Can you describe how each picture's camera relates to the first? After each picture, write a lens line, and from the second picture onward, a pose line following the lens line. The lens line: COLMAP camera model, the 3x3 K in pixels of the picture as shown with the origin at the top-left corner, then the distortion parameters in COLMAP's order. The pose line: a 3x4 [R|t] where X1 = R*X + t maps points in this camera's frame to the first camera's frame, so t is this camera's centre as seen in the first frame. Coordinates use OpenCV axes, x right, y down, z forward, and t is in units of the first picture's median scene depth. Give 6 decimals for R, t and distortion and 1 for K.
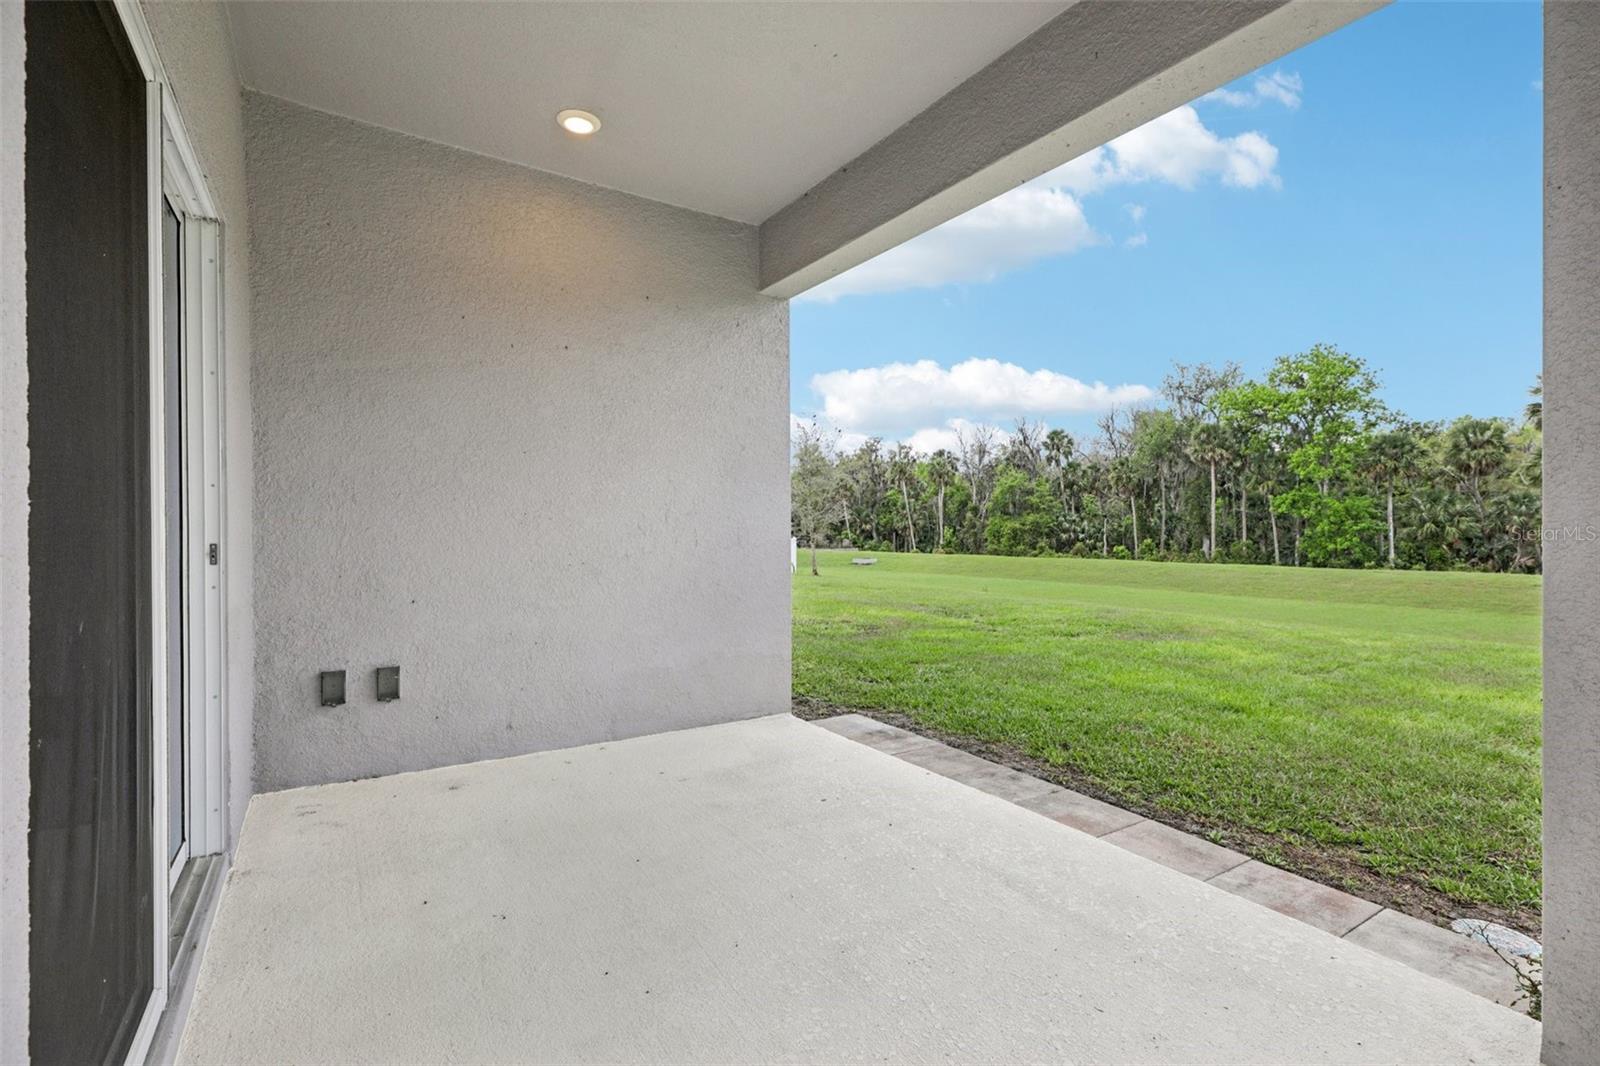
lens RADIAL K [[721.8, 0, 800.0], [0, 721.8, 533.0], [0, 0, 1]] dist [0.001173, 0.000254]
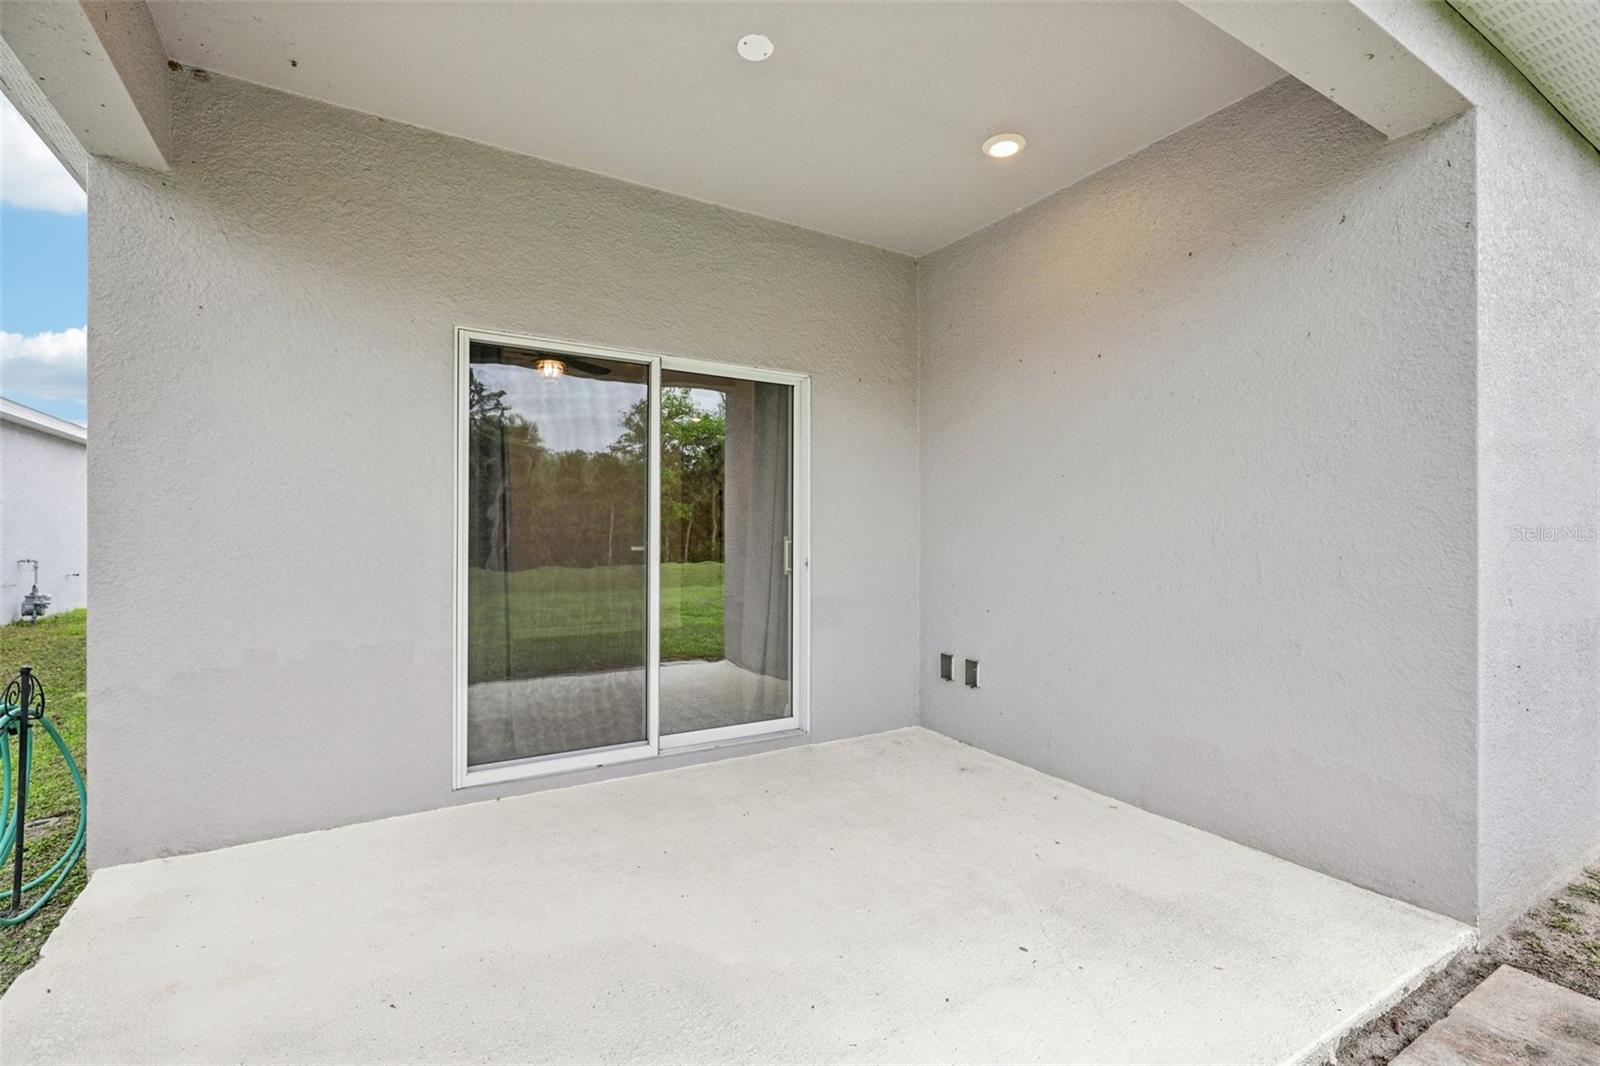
lens RADIAL K [[721.8, 0, 800.0], [0, 721.8, 533.0], [0, 0, 1]] dist [0.001173, 0.000254]
pose [[-0.028180, 0.002427, -0.999600, 0.162545], [-0.005492, 0.999982, 0.002582, -0.008527], [0.999588, 0.005562, -0.028166, 0.174376]]
